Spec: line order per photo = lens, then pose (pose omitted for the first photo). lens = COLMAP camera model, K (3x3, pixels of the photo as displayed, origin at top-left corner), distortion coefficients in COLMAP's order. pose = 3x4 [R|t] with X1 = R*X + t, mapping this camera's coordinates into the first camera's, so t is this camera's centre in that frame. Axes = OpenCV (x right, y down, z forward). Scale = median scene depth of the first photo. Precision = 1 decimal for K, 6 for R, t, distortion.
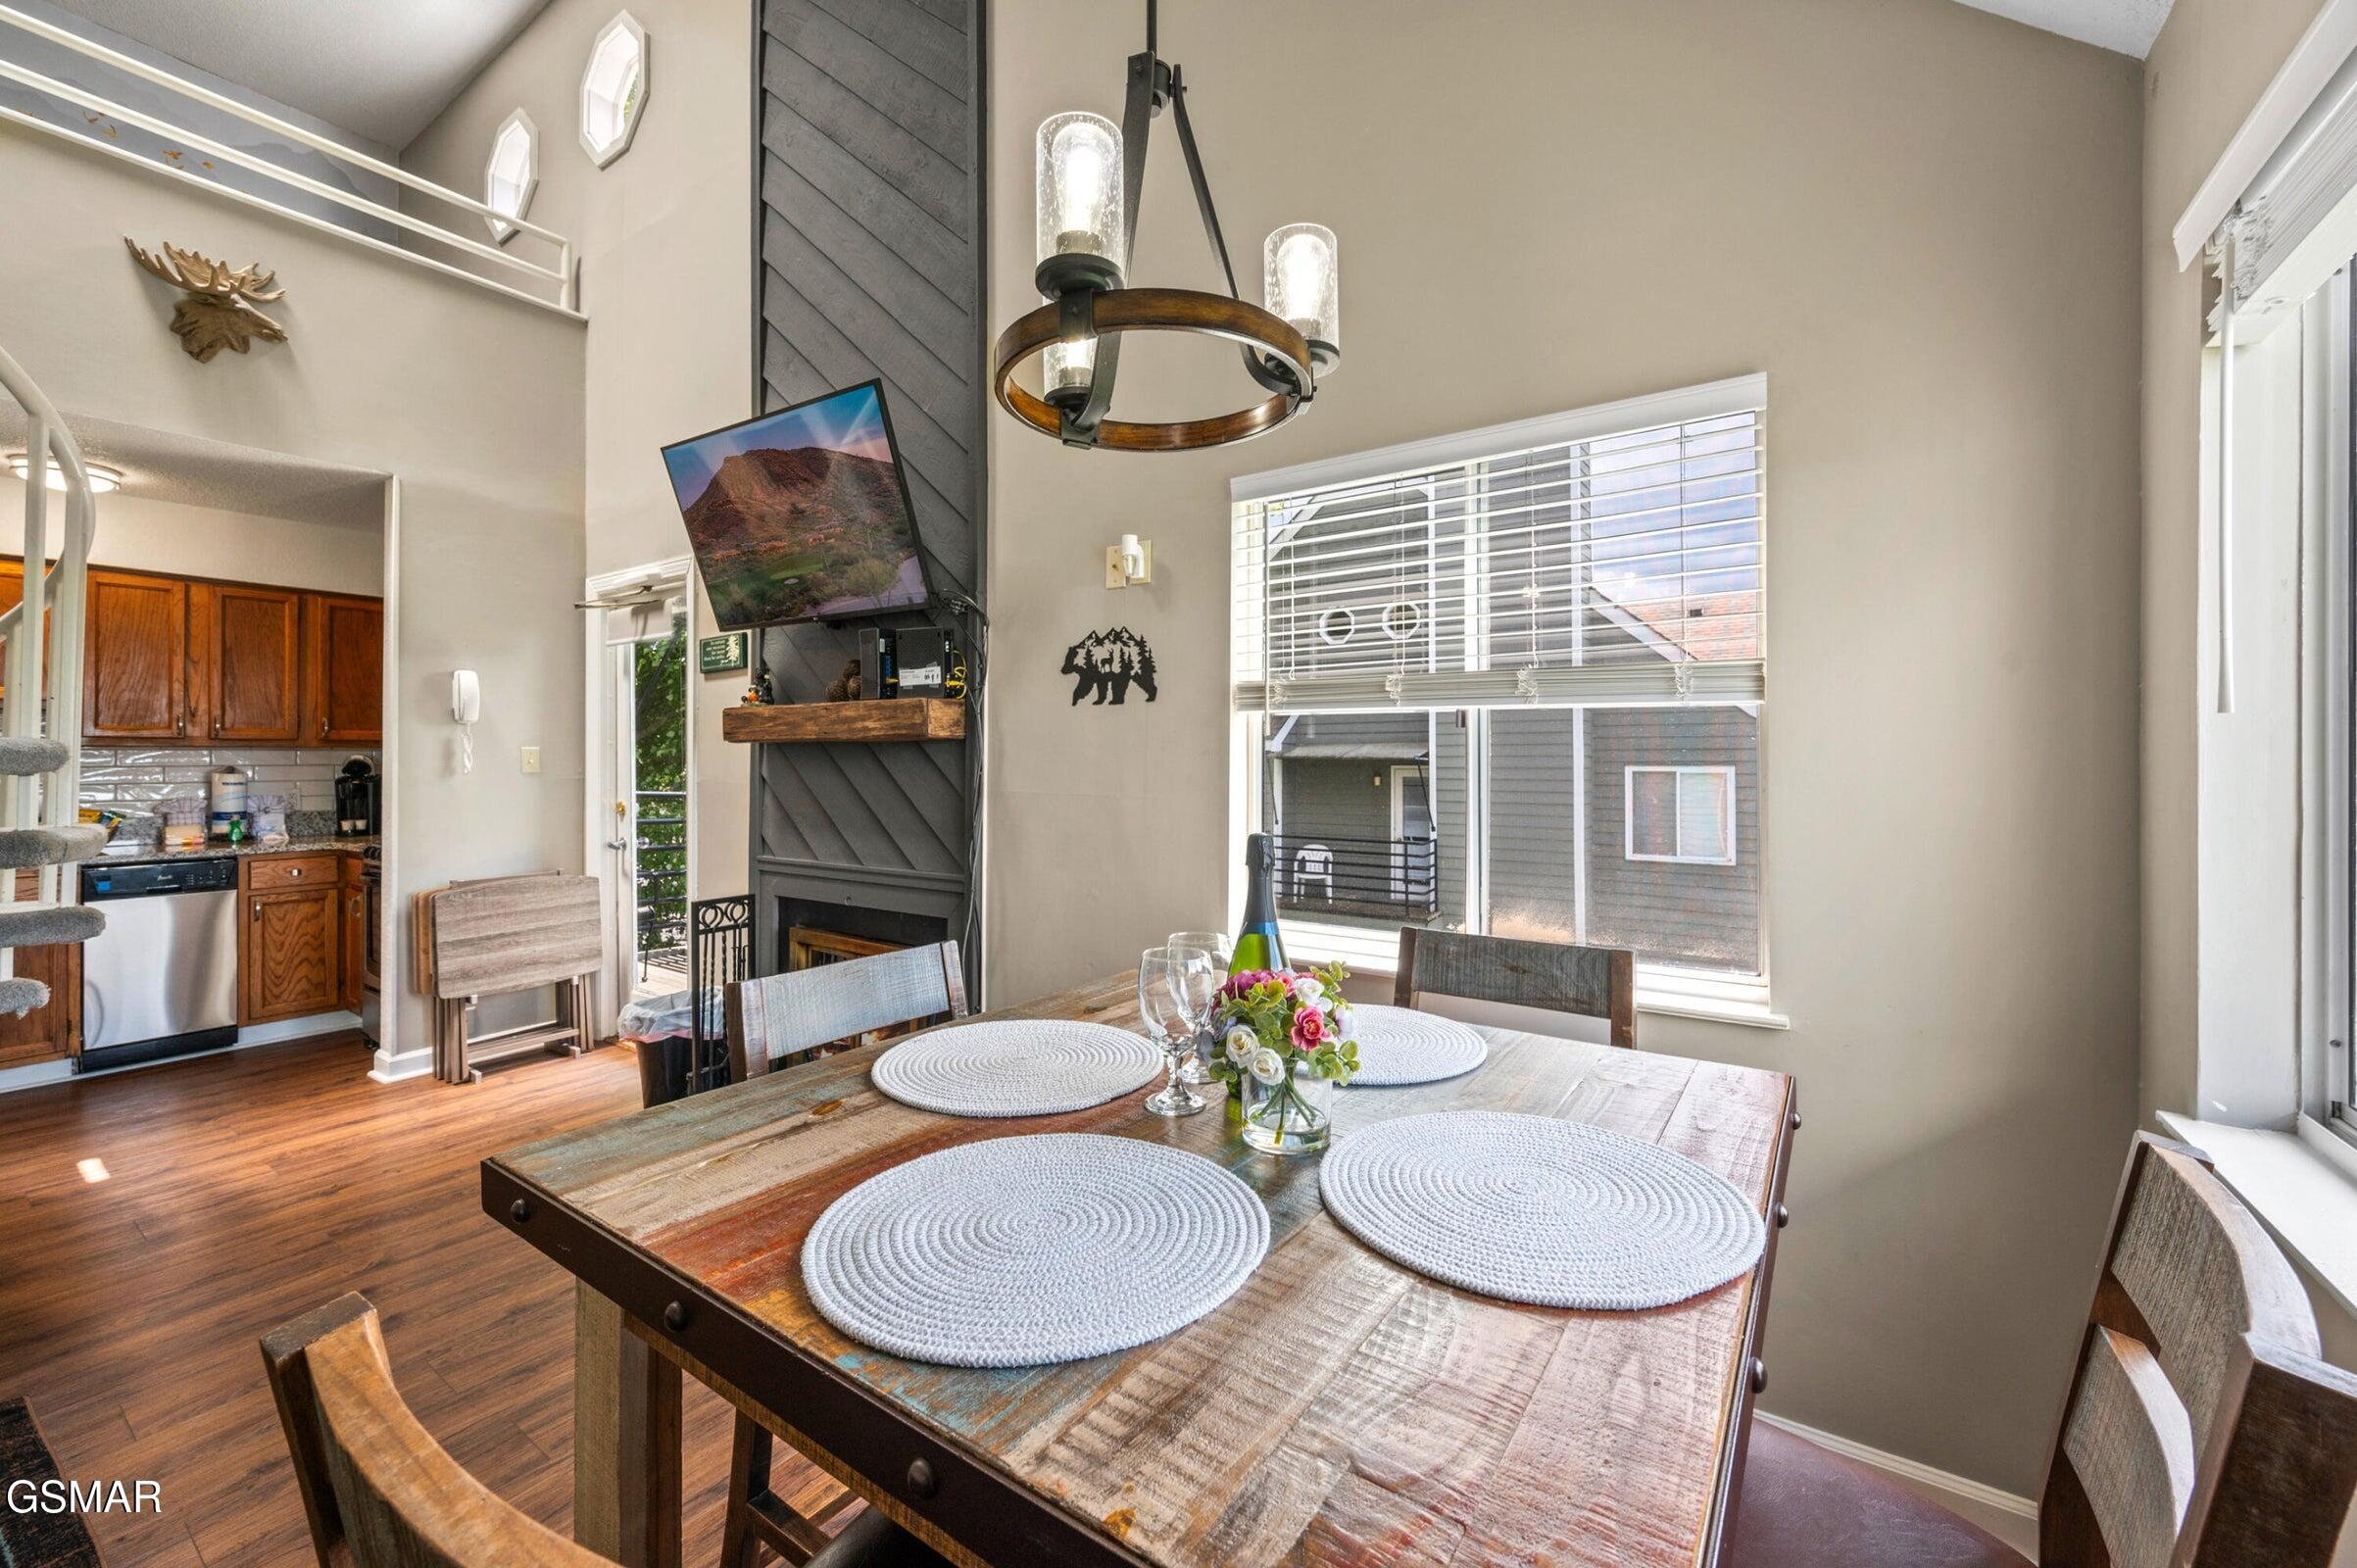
lens RADIAL K [[932.2, 0, 1171.0], [0, 932.2, 757.5], [0, 0, 1]] dist [-0.002292, -0.000536]
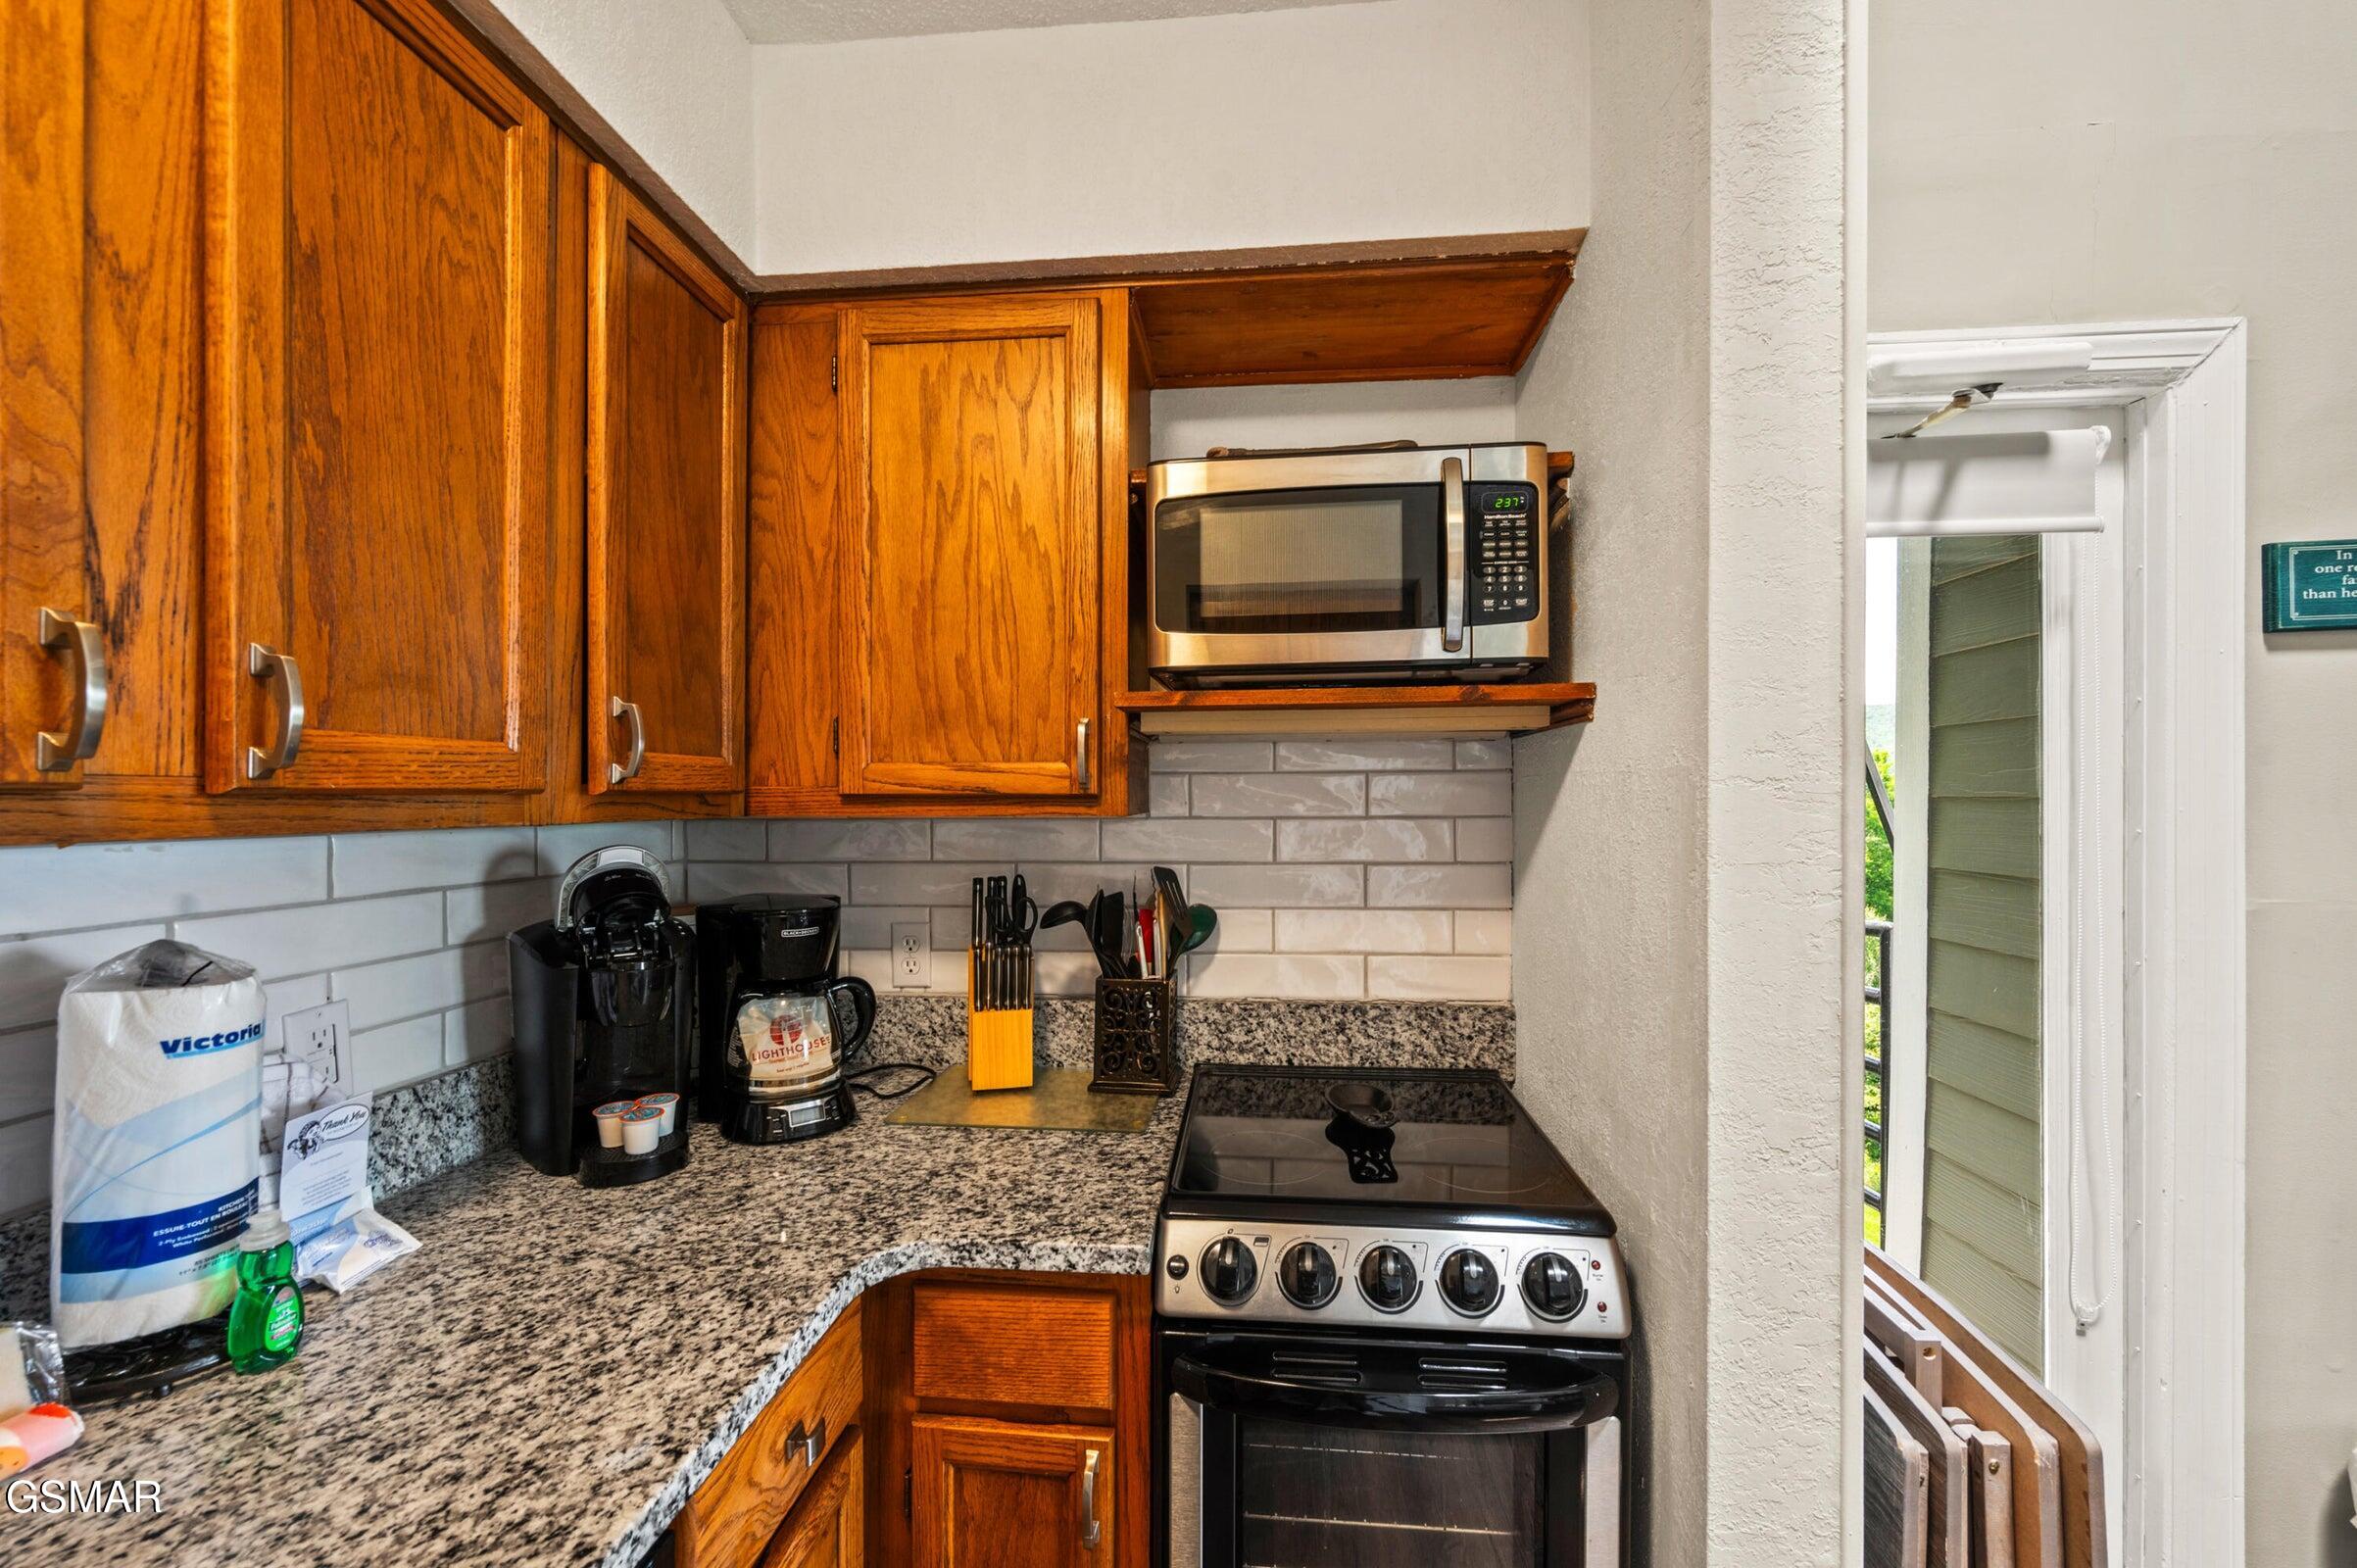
lens RADIAL K [[933.0, 0, 1177.8], [0, 933.0, 814.5], [0, 0, 1]] dist [-0.012729, -0.000226]
pose [[0.871009, -0.008594, 0.491192, -0.958658], [-0.000995, 0.999814, 0.019257, -0.019578], [-0.491267, -0.017261, 0.870838, 0.774914]]
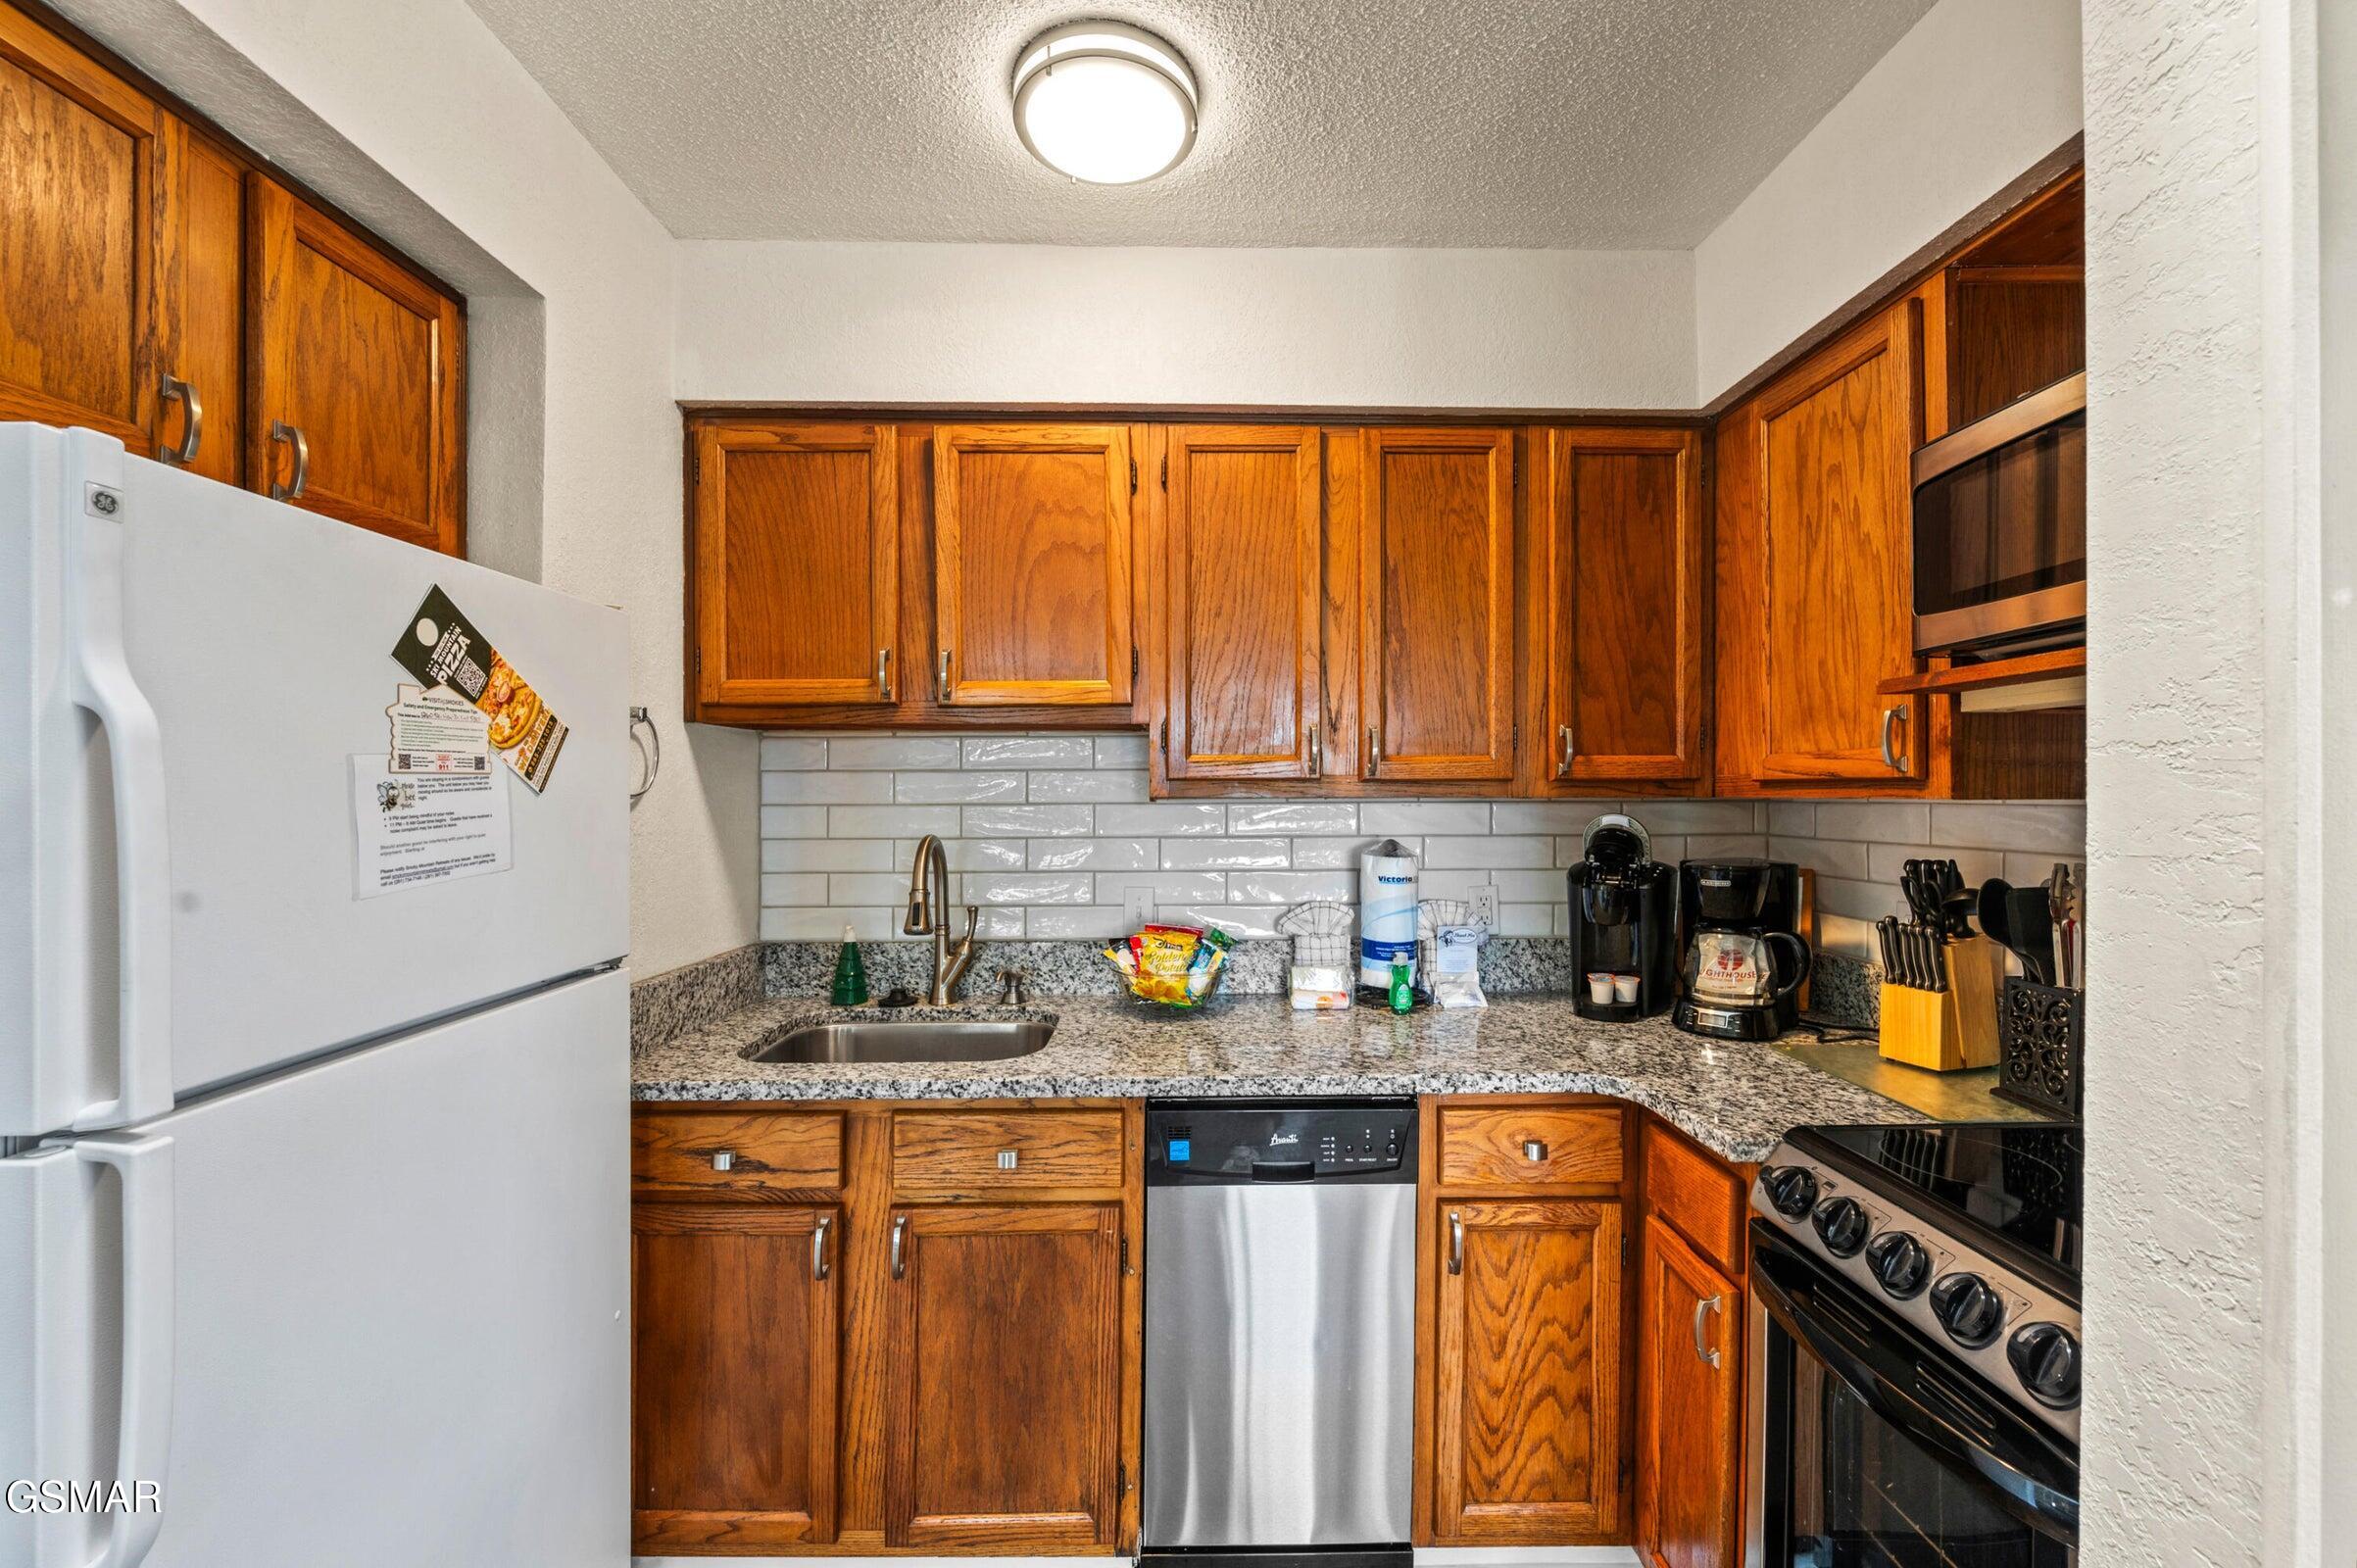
lens RADIAL K [[940.0, 0, 1190.1], [0, 940.0, 785.8], [0, 0, 1]] dist [-0.000289, -0.000146]
pose [[0.572861, -0.003394, -0.819645, -0.710876], [-0.002832, 0.999977, -0.006120, -0.014732], [0.819647, 0.005827, 0.572839, 0.674391]]
